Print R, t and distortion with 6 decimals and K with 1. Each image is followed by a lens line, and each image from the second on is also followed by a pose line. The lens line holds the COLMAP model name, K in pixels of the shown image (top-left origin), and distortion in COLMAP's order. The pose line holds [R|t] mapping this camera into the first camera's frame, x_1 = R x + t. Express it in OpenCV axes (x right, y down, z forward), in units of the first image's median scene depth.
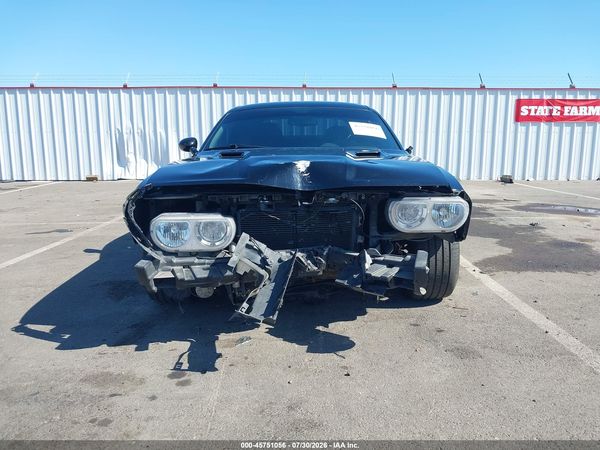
lens RADIAL K [[478.3, 0, 298.3], [0, 478.3, 226.0], [0, 0, 1]] dist [0.017486, -0.012545]
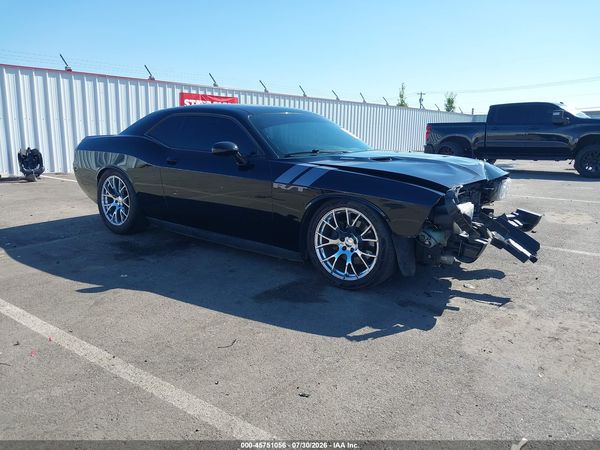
lens RADIAL K [[478.3, 0, 301.9], [0, 478.3, 228.2], [0, 0, 1]] dist [0.017486, -0.012545]
pose [[0.598654, -0.160623, 0.784738, -1.354881], [0.127782, 0.986293, 0.104397, -0.139495], [-0.790749, 0.037778, 0.610973, 0.424527]]
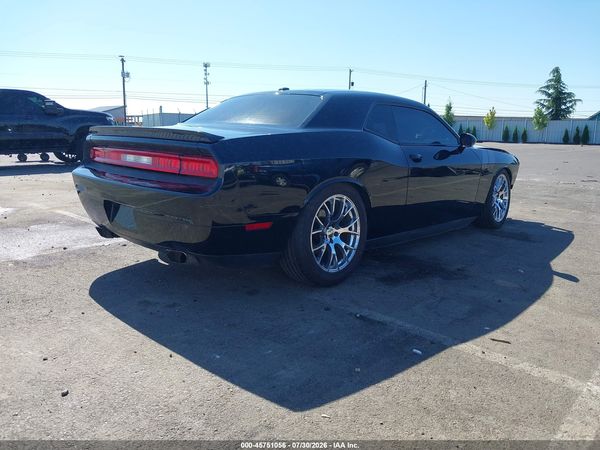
lens RADIAL K [[478.3, 0, 304.1], [0, 478.3, 220.1], [0, 0, 1]] dist [0.017486, -0.012545]
pose [[-0.744218, -0.141058, 0.652872, -1.013226], [0.090576, 0.947105, 0.307877, -0.551659], [-0.661767, 0.288262, -0.692076, 3.025414]]
